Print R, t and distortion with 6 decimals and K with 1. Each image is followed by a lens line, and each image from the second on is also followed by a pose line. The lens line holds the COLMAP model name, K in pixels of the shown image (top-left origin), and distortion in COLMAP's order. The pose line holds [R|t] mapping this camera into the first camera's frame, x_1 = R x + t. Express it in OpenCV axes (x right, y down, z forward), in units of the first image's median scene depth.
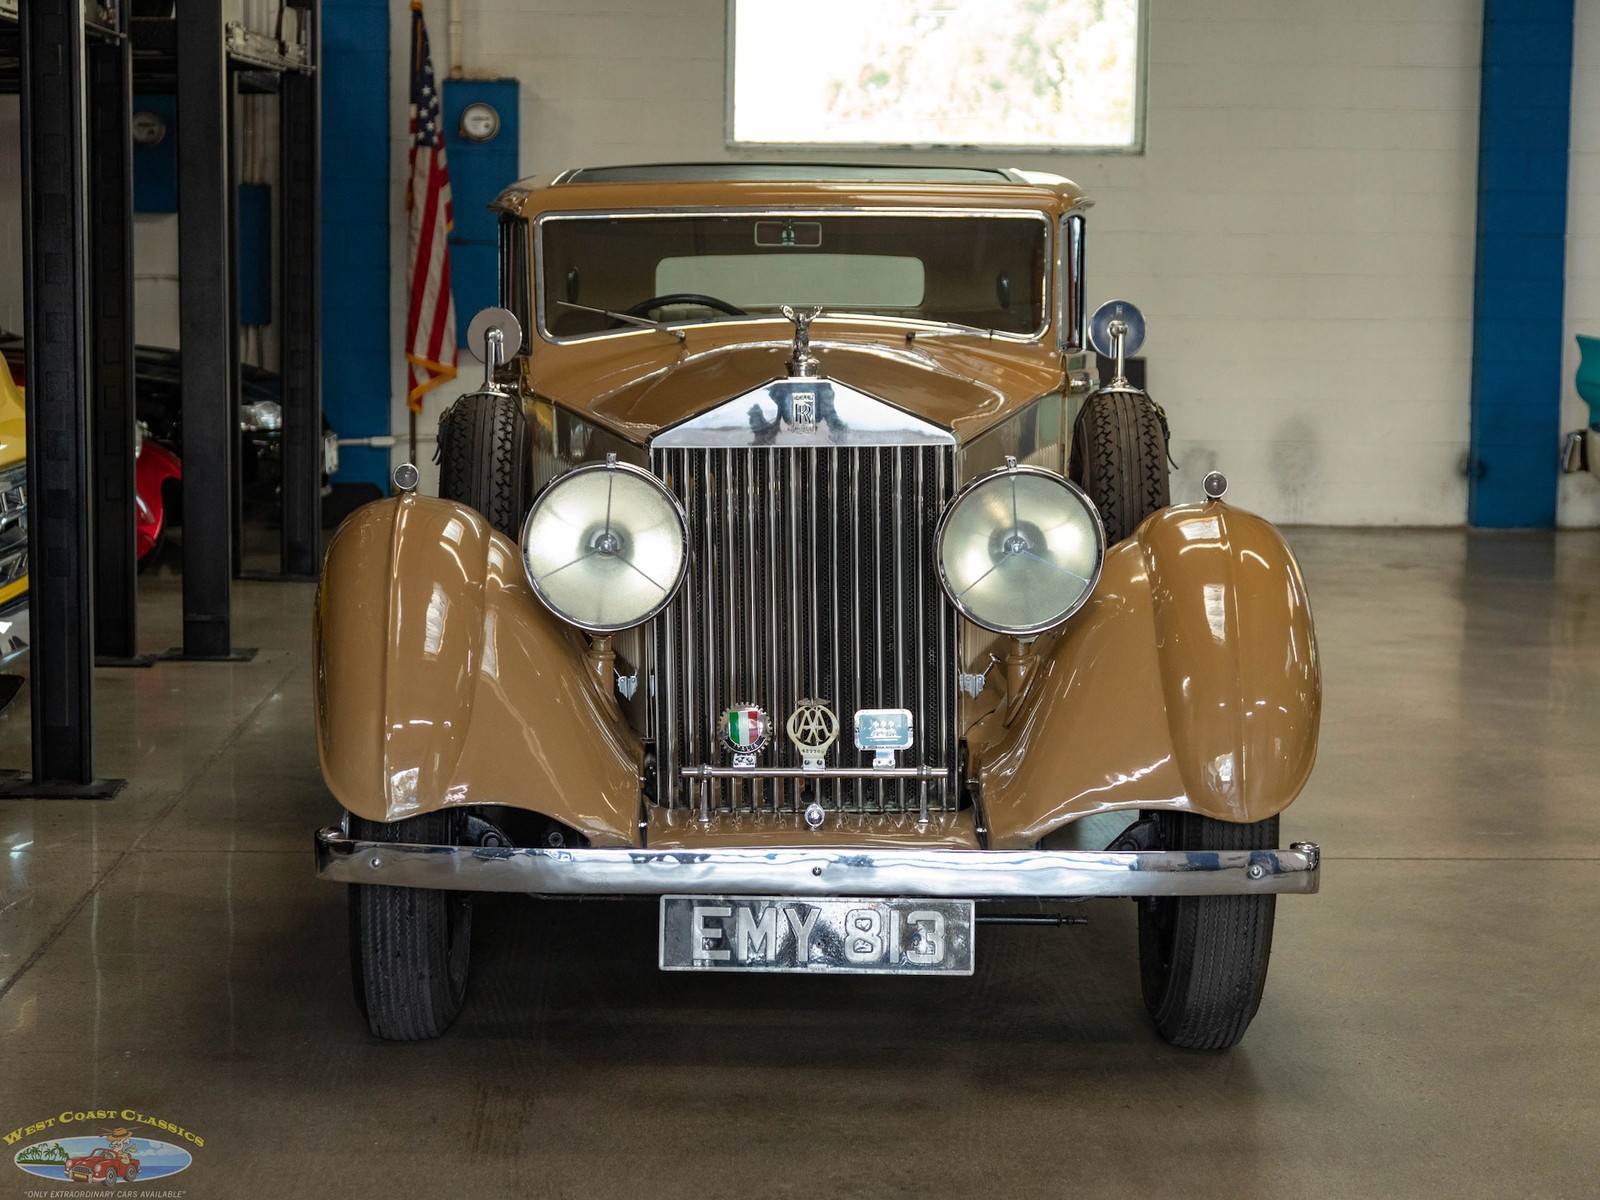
lens RADIAL K [[3356.2, 0, 820.6], [0, 3356.2, 640.9], [0, 0, 1]] dist [-0.003878, 0.000000]
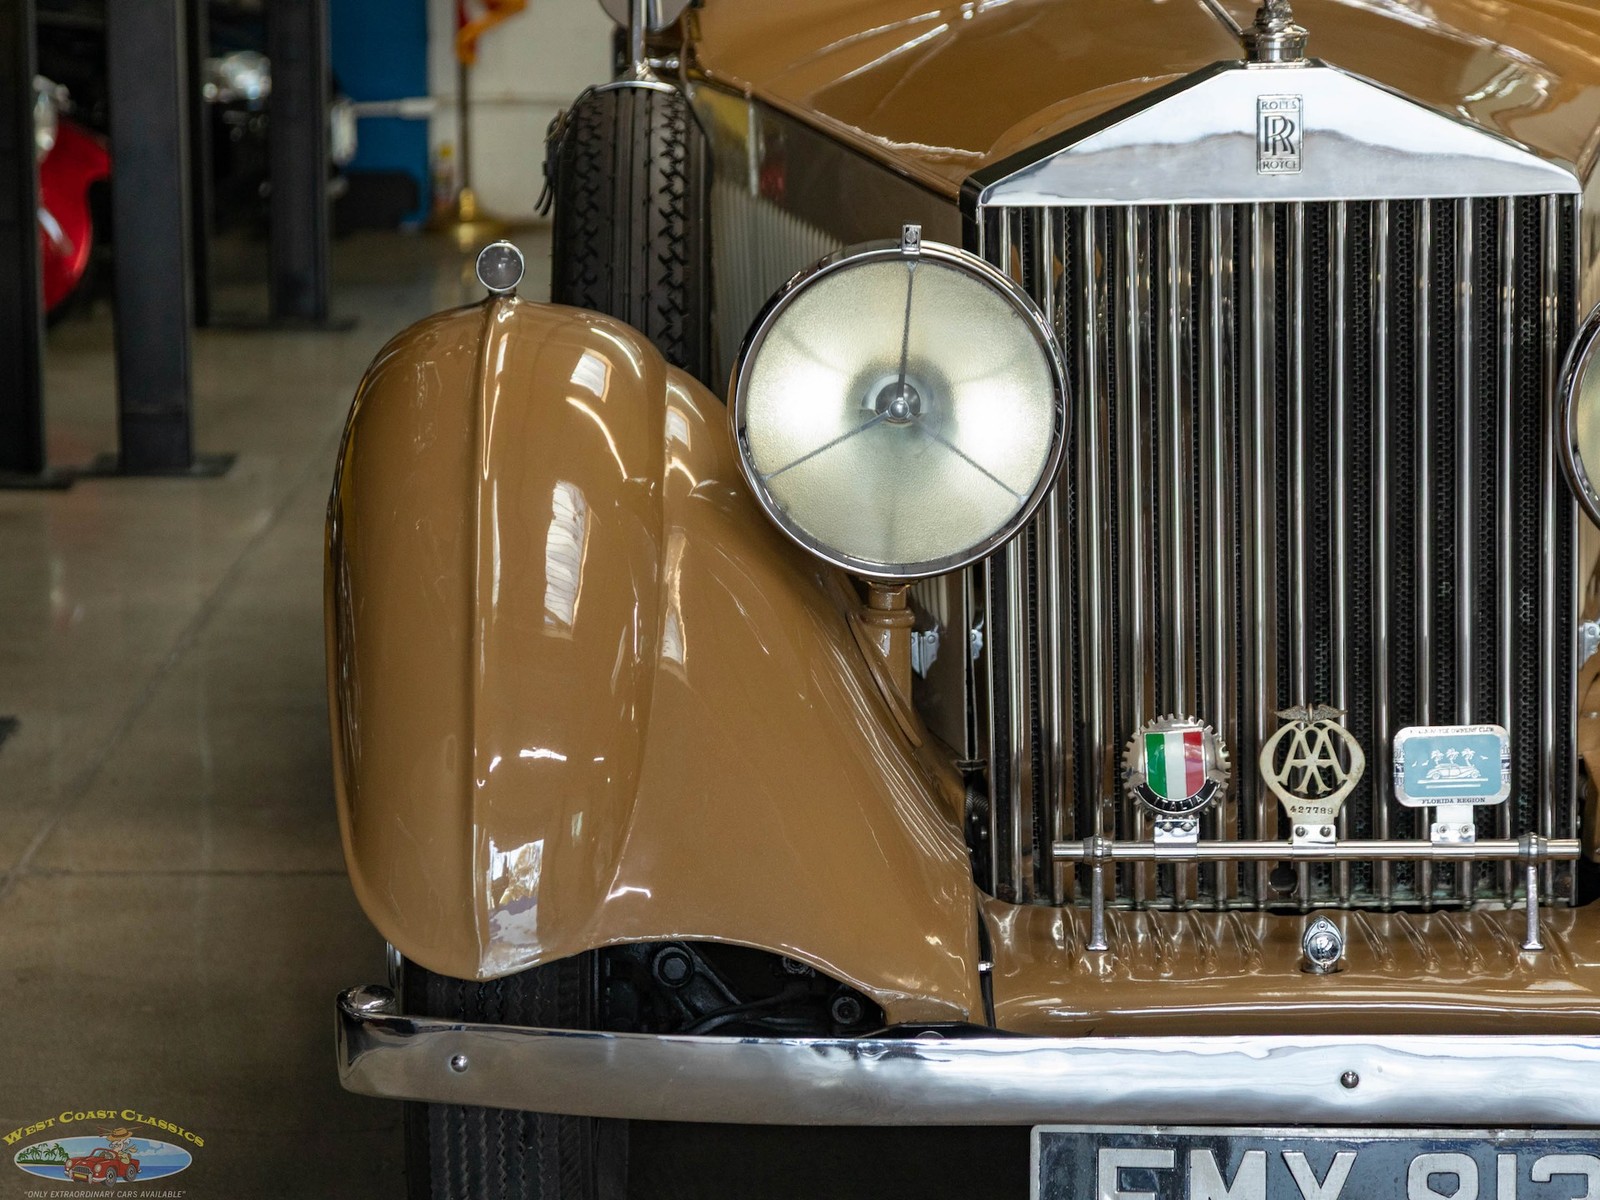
lens RADIAL K [[4328.5, 0, 807.3], [0, 4328.5, 610.6], [0, 0, 1]] dist [-0.015582, 0.000000]
pose [[0.999223, -0.008302, -0.038540, -0.051576], [0.010853, 0.997730, 0.066460, -0.040165], [0.037901, -0.066826, 0.997045, 0.338539]]
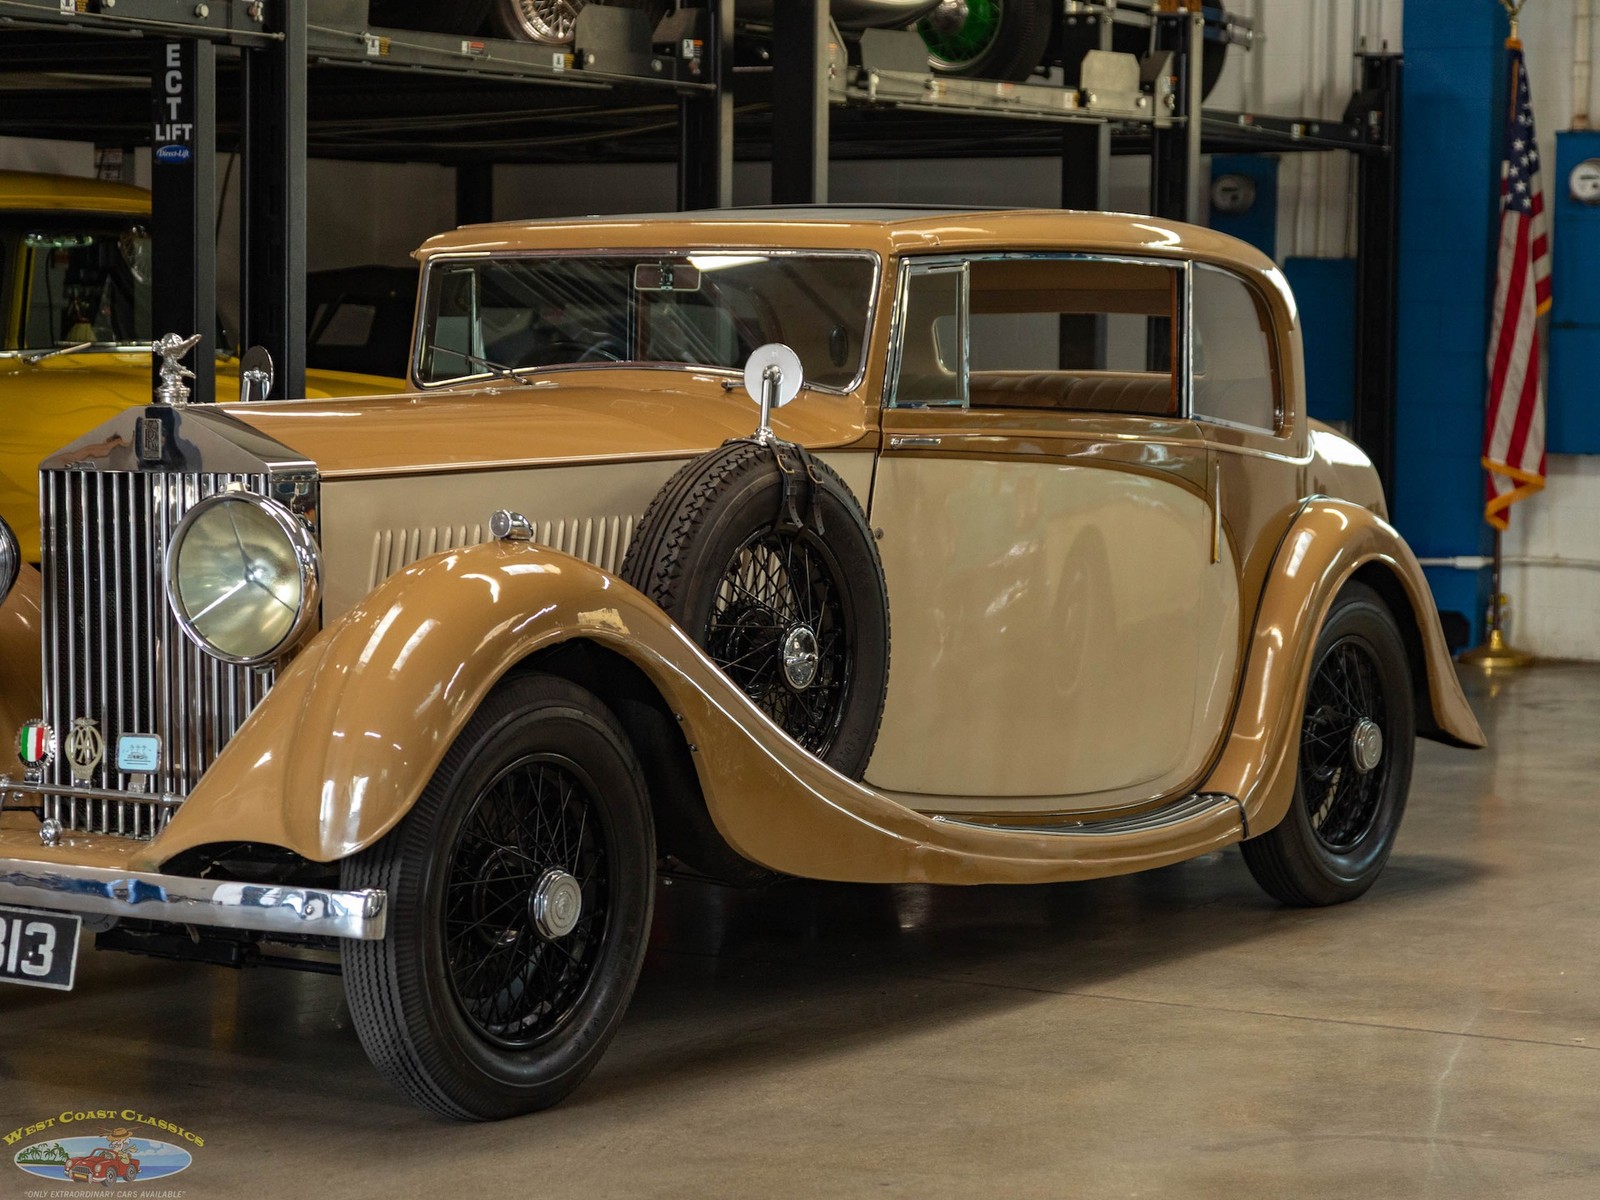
lens RADIAL K [[4328.5, 0, 949.4], [0, 4328.5, 764.1], [0, 0, 1]] dist [-0.015582, 0.000000]
pose [[0.851250, 0.058279, -0.521515, 0.871213], [-0.072268, 0.997364, -0.006506, 0.020034], [0.519761, 0.043227, 0.853217, 0.027613]]
